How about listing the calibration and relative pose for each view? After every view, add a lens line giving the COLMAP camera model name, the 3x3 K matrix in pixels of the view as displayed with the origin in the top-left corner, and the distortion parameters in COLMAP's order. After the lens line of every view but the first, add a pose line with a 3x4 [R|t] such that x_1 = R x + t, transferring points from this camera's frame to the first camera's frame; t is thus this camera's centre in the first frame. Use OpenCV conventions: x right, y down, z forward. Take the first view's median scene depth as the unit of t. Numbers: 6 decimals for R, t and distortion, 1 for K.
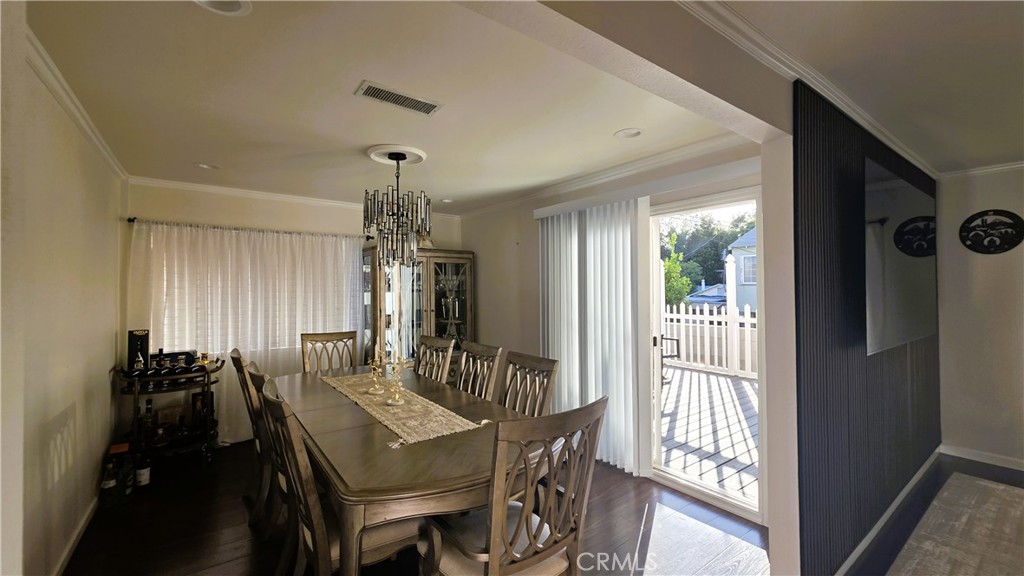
lens RADIAL K [[402.4, 0, 512.0], [0, 402.4, 288.0], [0, 0, 1]] dist [0.000975, 0.000023]
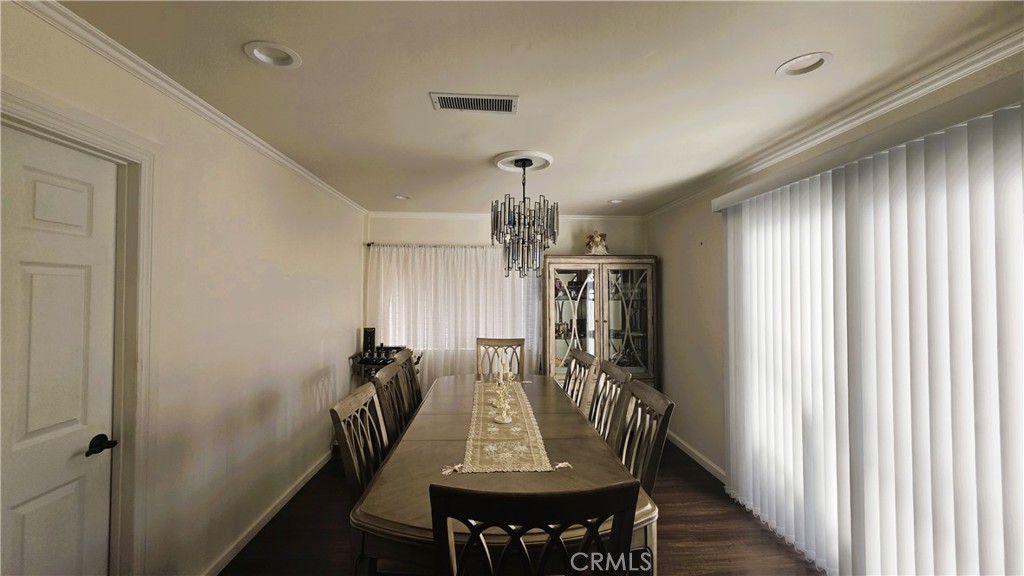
lens RADIAL K [[402.4, 0, 512.0], [0, 402.4, 288.0], [0, 0, 1]] dist [0.000975, 0.000023]
pose [[0.836785, -0.002112, -0.547527, 0.184142], [-0.004597, 0.999930, -0.010883, -0.013612], [0.547512, 0.011624, 0.836717, 0.152533]]
